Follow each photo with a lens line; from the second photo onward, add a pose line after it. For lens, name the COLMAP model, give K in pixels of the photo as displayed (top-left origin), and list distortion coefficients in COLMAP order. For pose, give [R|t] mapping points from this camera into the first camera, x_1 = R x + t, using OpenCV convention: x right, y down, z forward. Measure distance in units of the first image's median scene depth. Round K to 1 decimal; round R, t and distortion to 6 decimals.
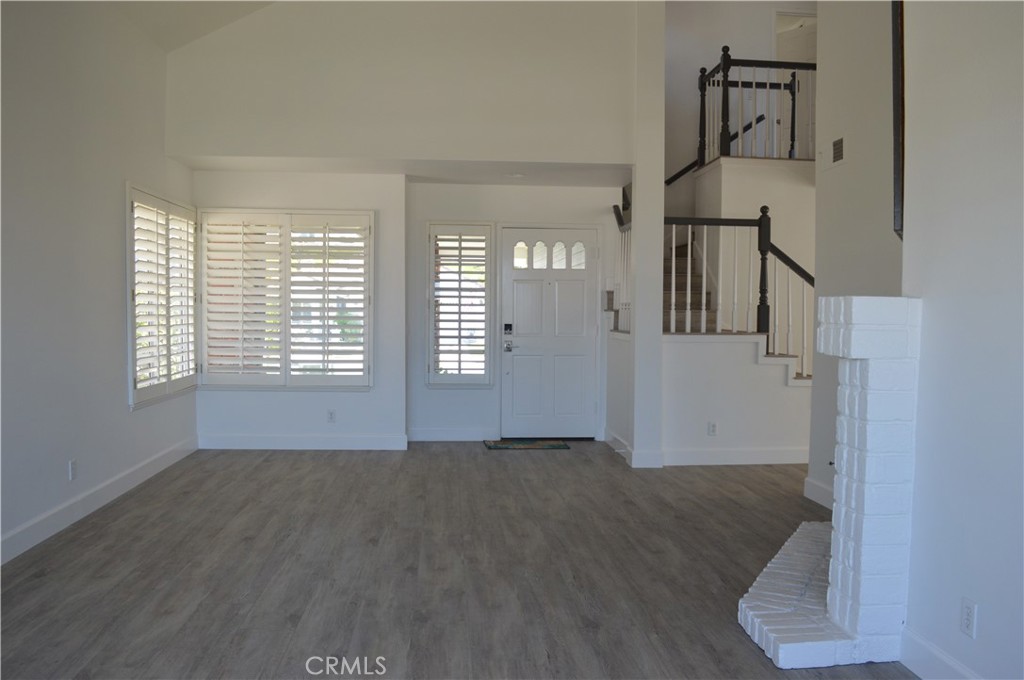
lens RADIAL K [[844.9, 0, 512.0], [0, 844.9, 340.0], [0, 0, 1]] dist [-0.077755, -0.006772]
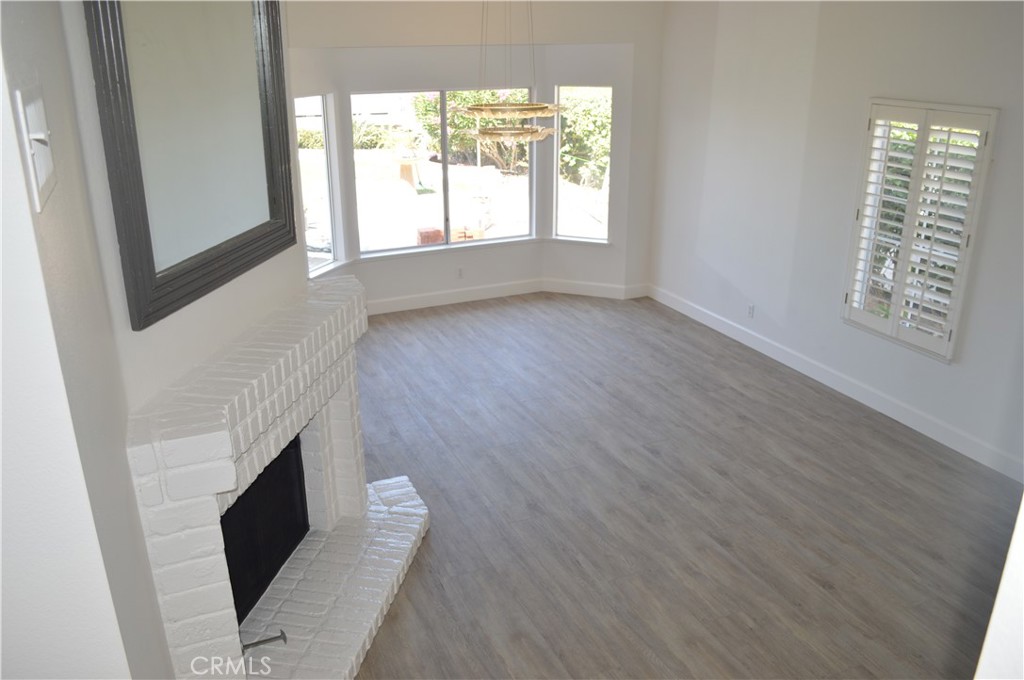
lens RADIAL K [[844.9, 0, 512.0], [0, 844.9, 340.0], [0, 0, 1]] dist [-0.077755, -0.006772]
pose [[-0.946328, 0.106309, -0.305223, 0.423024], [-0.013575, 0.930451, 0.366165, -0.346045], [0.322922, 0.350655, -0.879069, 1.708716]]
